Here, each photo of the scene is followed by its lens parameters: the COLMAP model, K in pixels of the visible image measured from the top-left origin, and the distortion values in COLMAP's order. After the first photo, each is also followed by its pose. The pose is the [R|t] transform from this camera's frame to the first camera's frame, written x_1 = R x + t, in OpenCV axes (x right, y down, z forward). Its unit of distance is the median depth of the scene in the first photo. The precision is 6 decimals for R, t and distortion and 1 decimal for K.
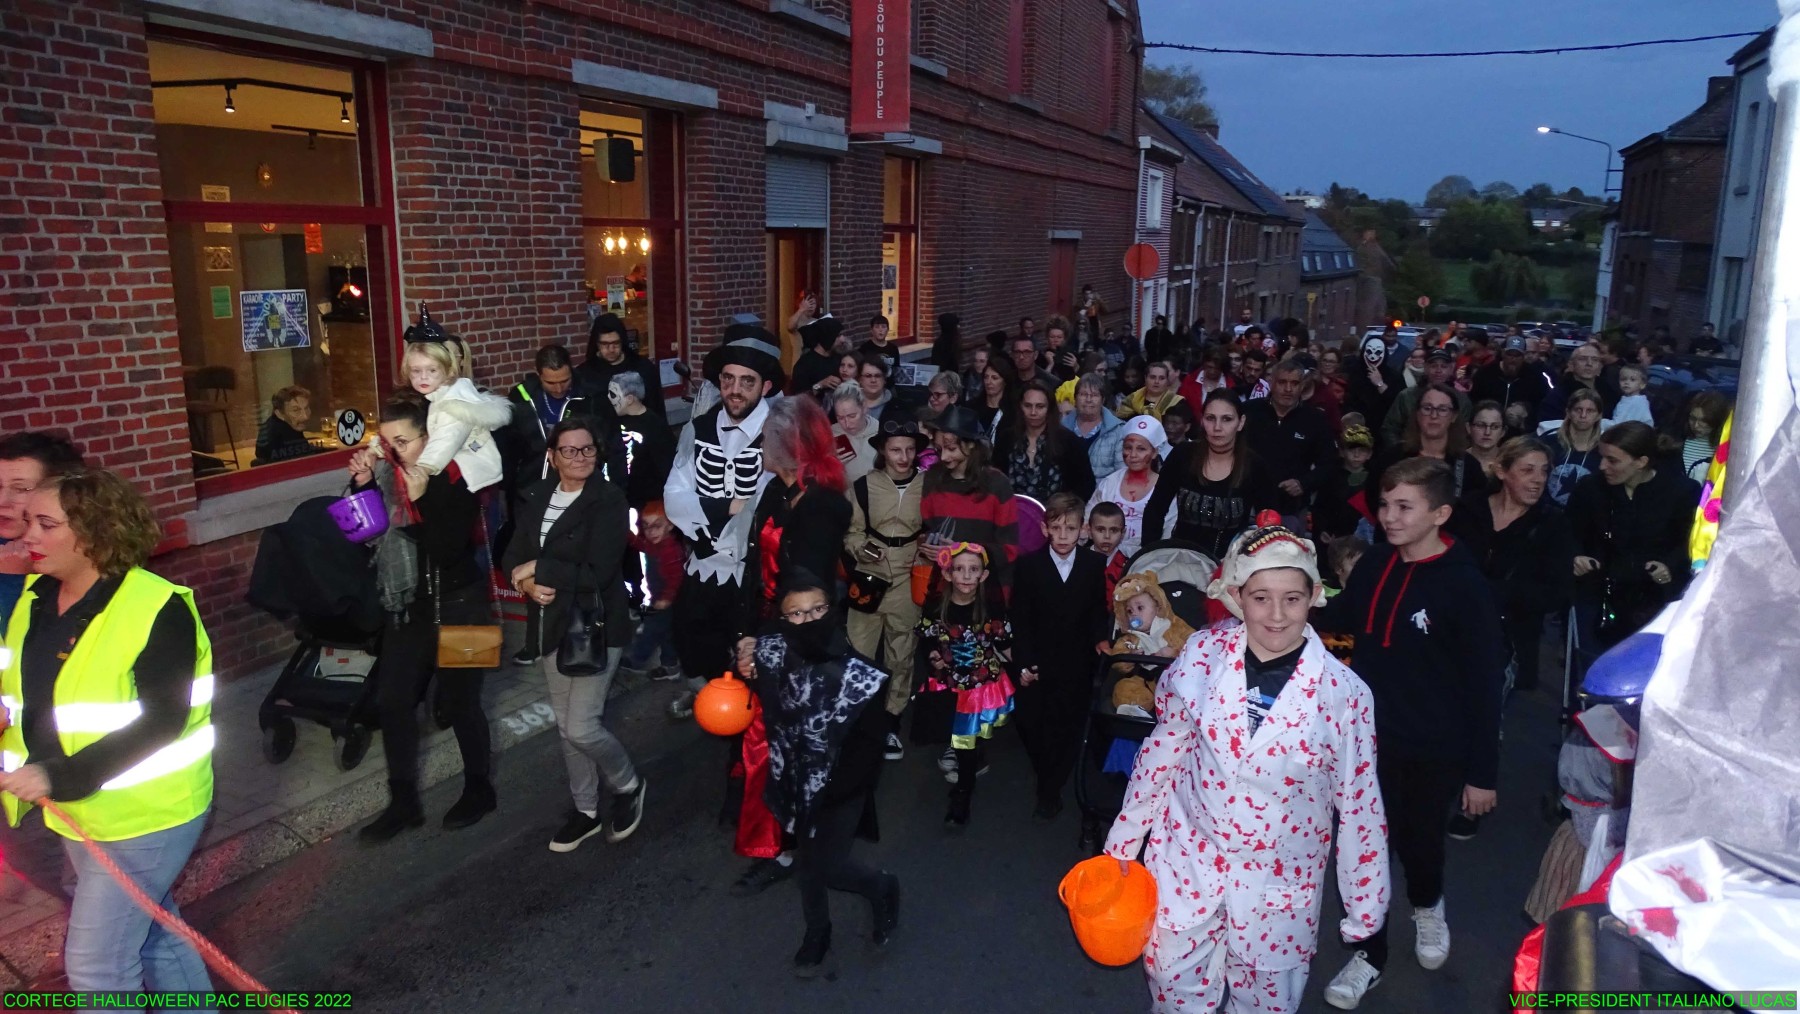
lens RADIAL K [[1265.4, 0, 904.4], [0, 1265.4, 516.0], [0, 0, 1]] dist [-0.029844, 0.013460]
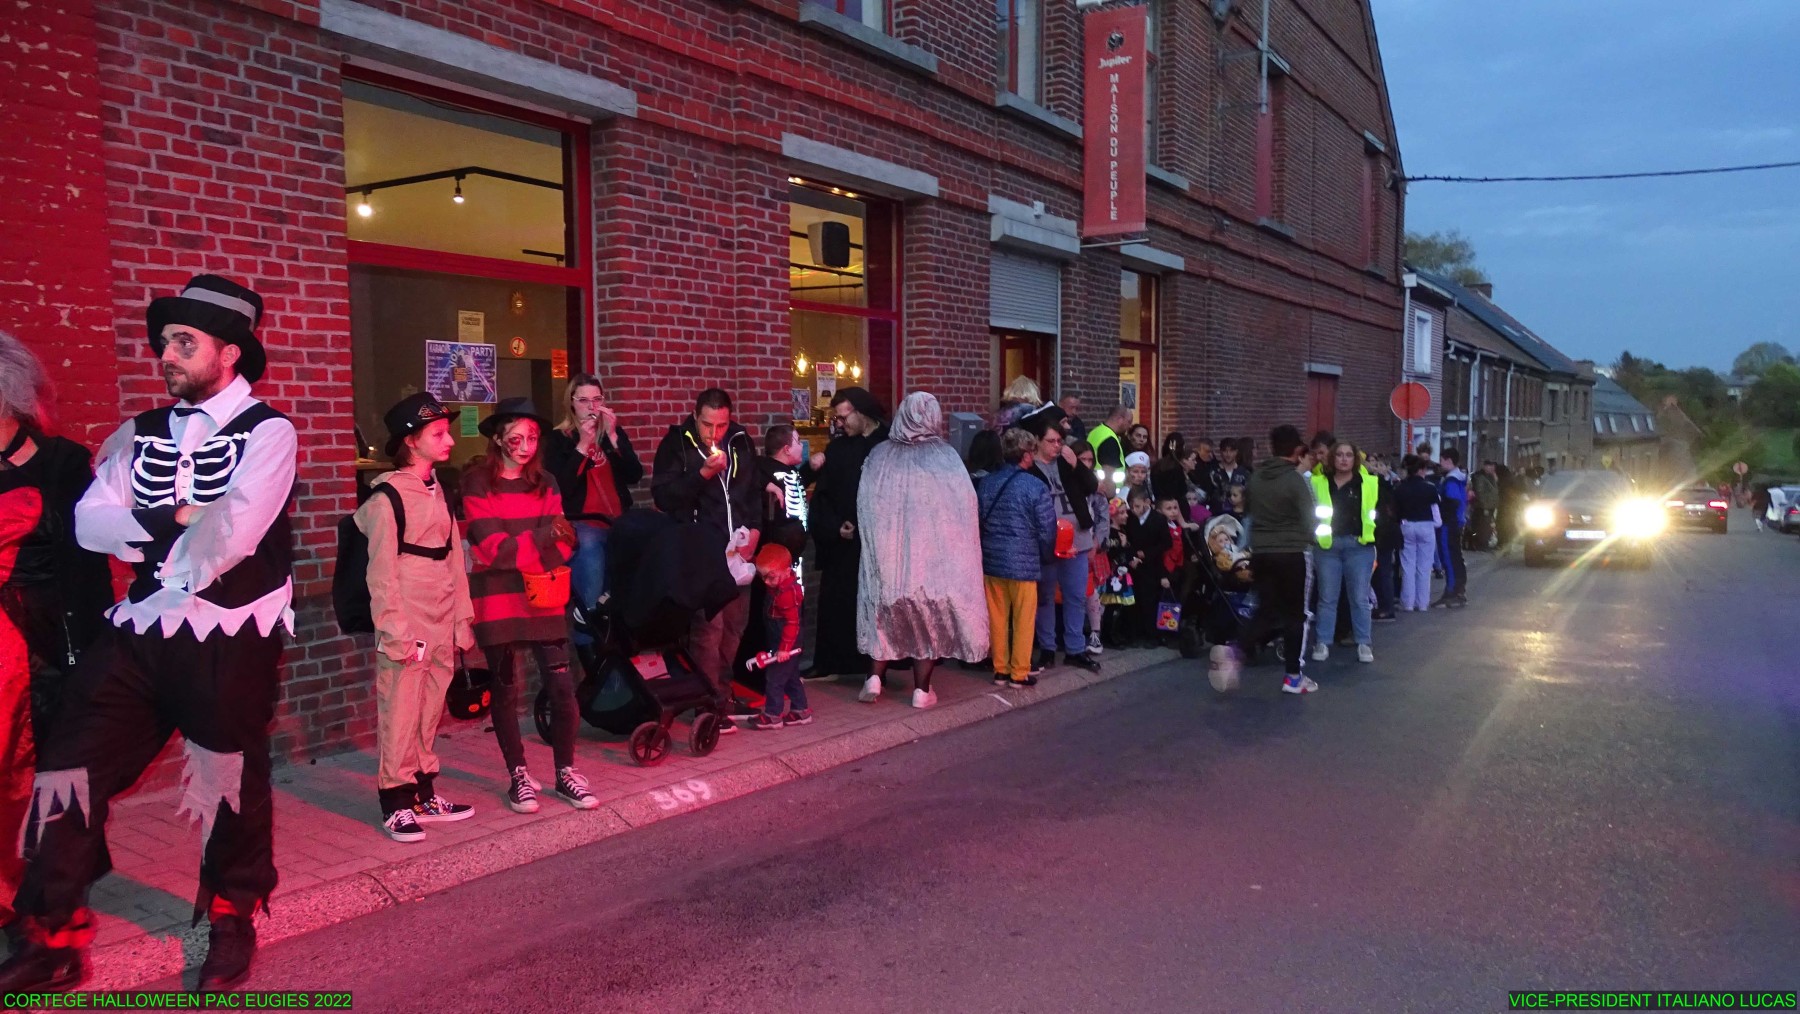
lens RADIAL K [[1265.4, 0, 898.9], [0, 1265.4, 508.1], [0, 0, 1]] dist [-0.029844, 0.013460]
pose [[0.979216, -0.004263, -0.202773, 0.015983], [-0.026070, 0.988840, -0.146686, 0.050122], [0.201136, 0.148924, 0.968177, 0.088473]]
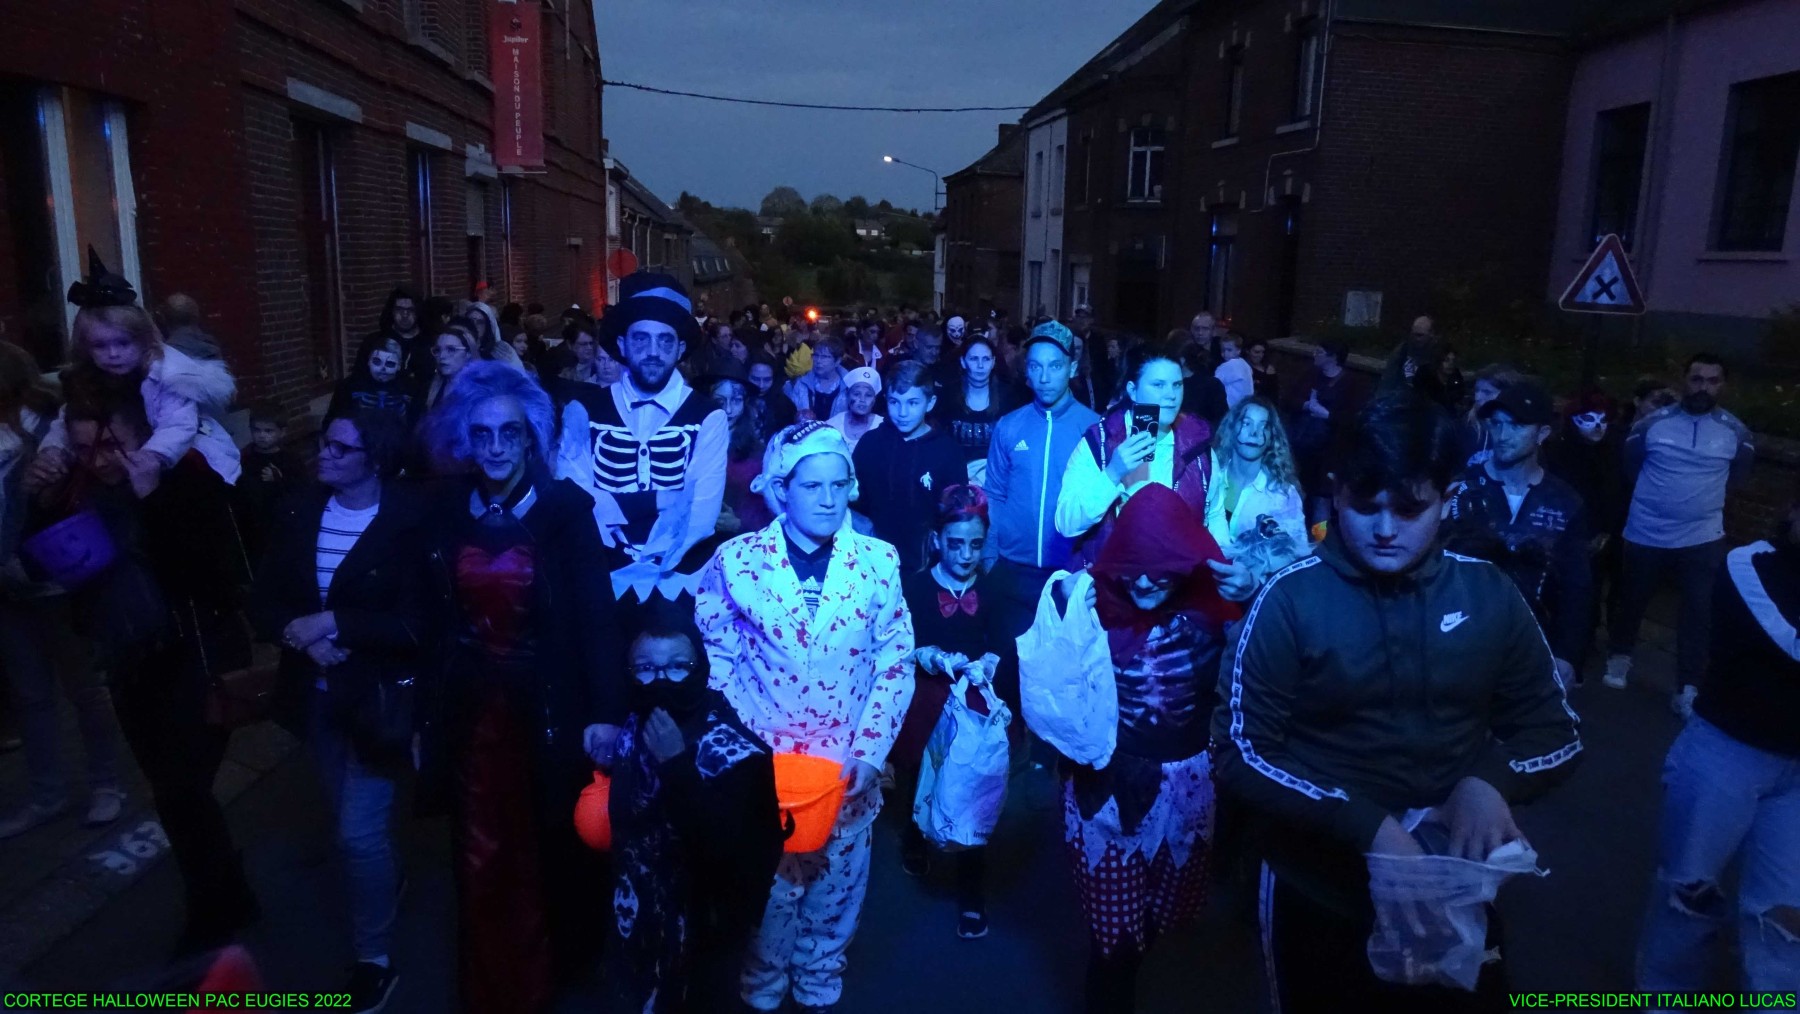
lens RADIAL K [[1265.4, 0, 910.3], [0, 1265.4, 536.0], [0, 0, 1]] dist [-0.029844, 0.013460]
pose [[0.878074, -0.095715, 0.468855, -0.367580], [0.090421, 0.995328, 0.033851, 0.094456], [-0.469905, 0.012671, 0.882626, -0.434166]]
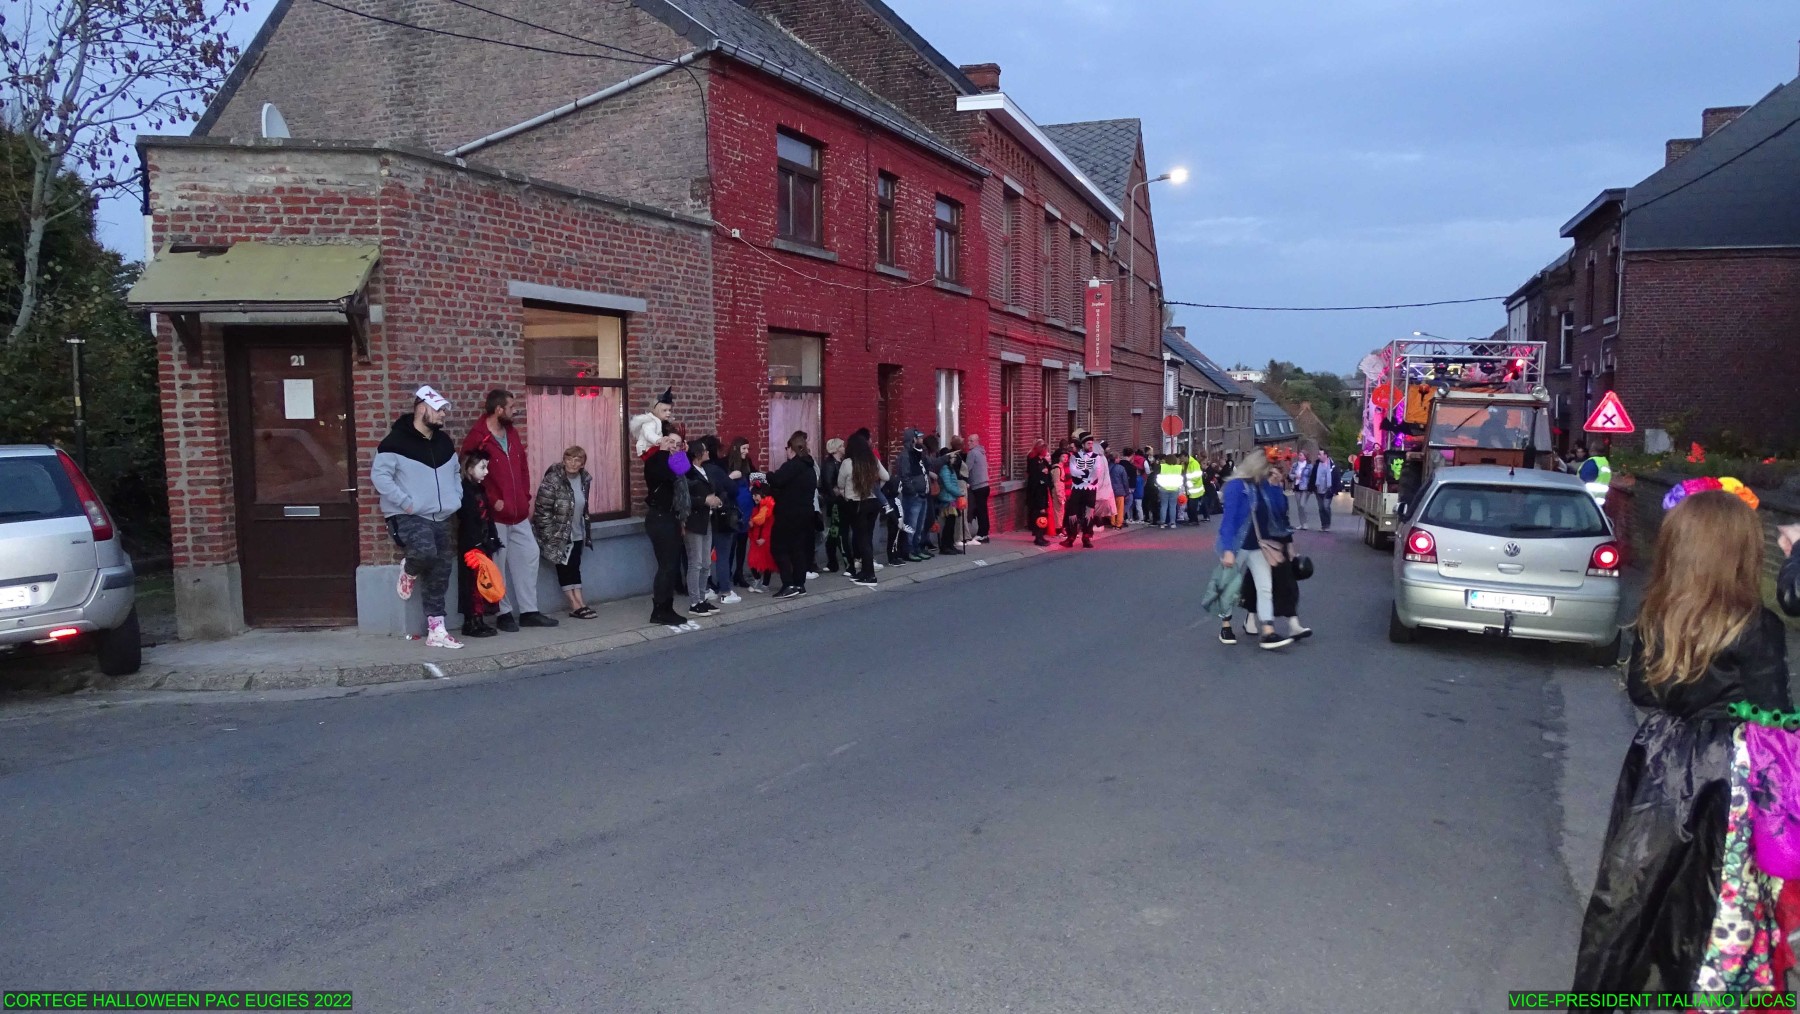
lens RADIAL K [[1265.4, 0, 904.5], [0, 1265.4, 503.6], [0, 0, 1]] dist [-0.029844, 0.013460]
pose [[0.999106, -0.021532, 0.036376, -0.555602], [0.026662, 0.988775, -0.147011, 0.338719], [-0.032802, 0.147850, 0.988466, -1.552731]]
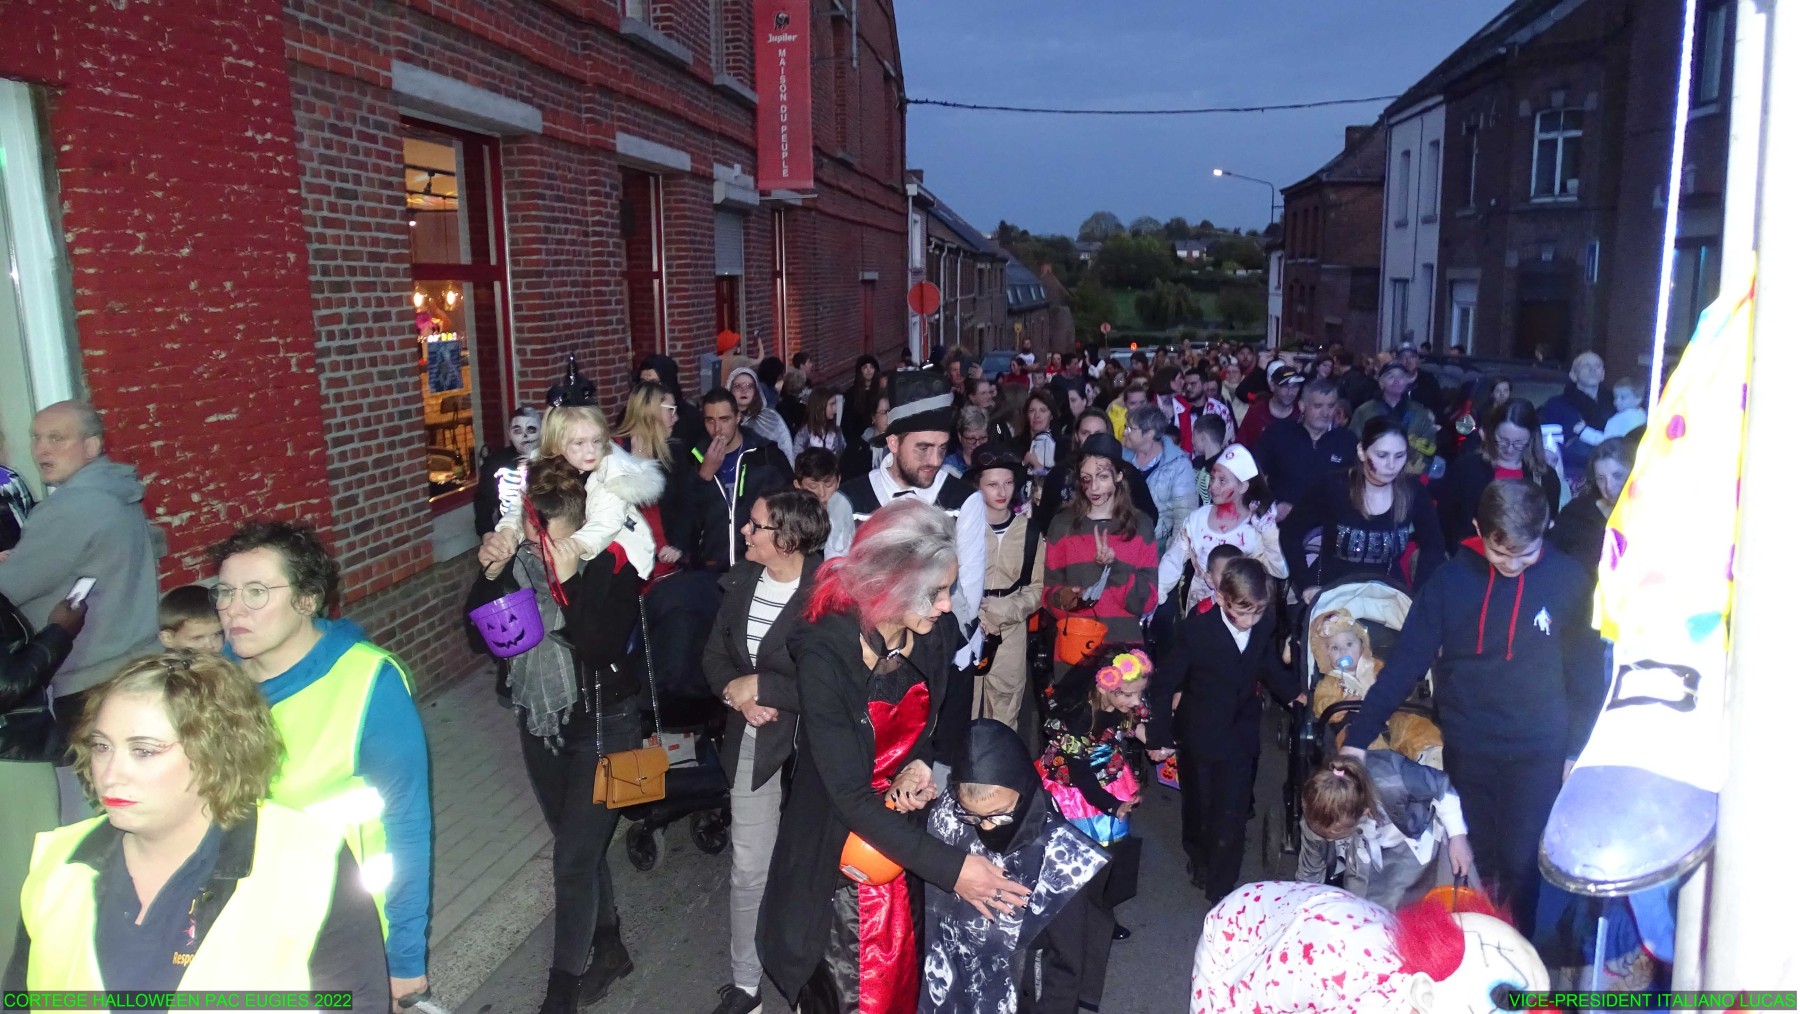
lens RADIAL K [[1265.4, 0, 906.1], [0, 1265.4, 532.0], [0, 0, 1]] dist [-0.029844, 0.013460]
pose [[0.968279, -0.075214, 0.238282, -0.235944], [0.080023, 0.996737, -0.010559, 0.023784], [-0.236710, 0.029292, 0.971139, -0.122161]]
